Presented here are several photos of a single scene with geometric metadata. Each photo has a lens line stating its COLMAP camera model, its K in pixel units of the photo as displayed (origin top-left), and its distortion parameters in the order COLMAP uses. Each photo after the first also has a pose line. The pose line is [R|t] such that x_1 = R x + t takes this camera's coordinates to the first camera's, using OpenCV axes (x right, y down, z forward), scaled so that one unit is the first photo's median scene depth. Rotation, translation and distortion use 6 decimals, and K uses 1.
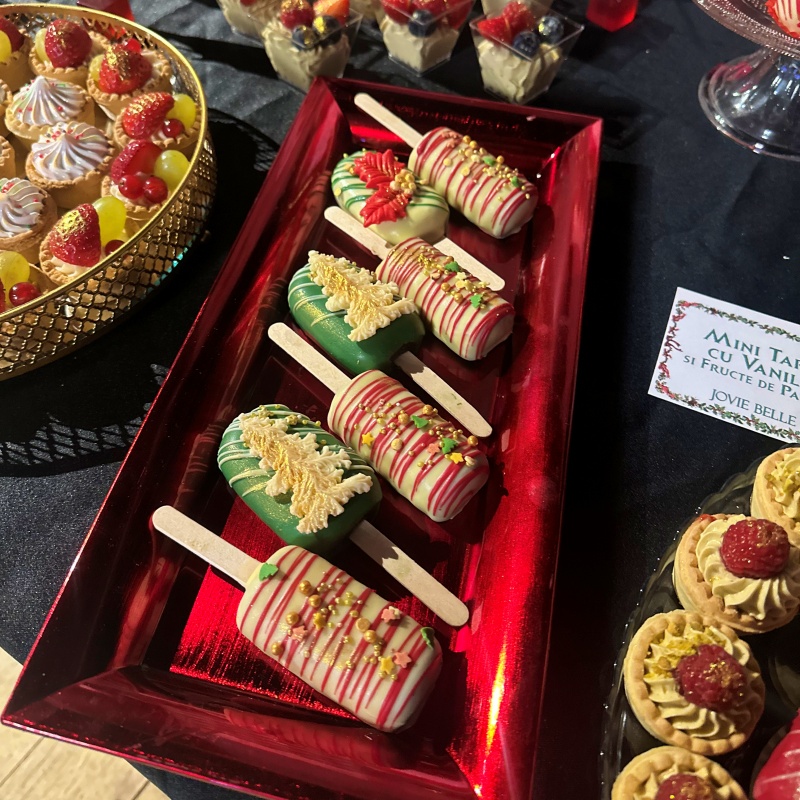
lens RADIAL K [[742.0, 0, 390.6], [0, 742.0, 328.5], [0, 0, 1]] dist [0.079698, -0.132255]
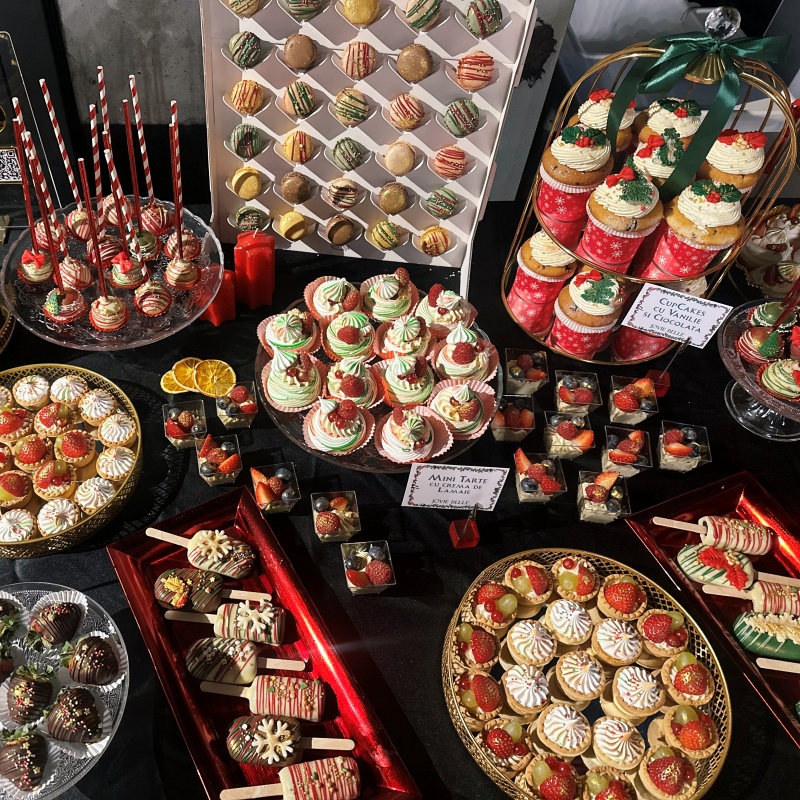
lens RADIAL K [[738.6, 0, 263.2], [0, 738.6, 401.4], [0, 0, 1]] dist [0.097744, -0.156418]
pose [[0.829774, -0.456818, 0.320613, -1.554114], [0.463638, 0.884016, 0.059636, -1.339268], [-0.310669, 0.099164, 0.945331, -0.585135]]
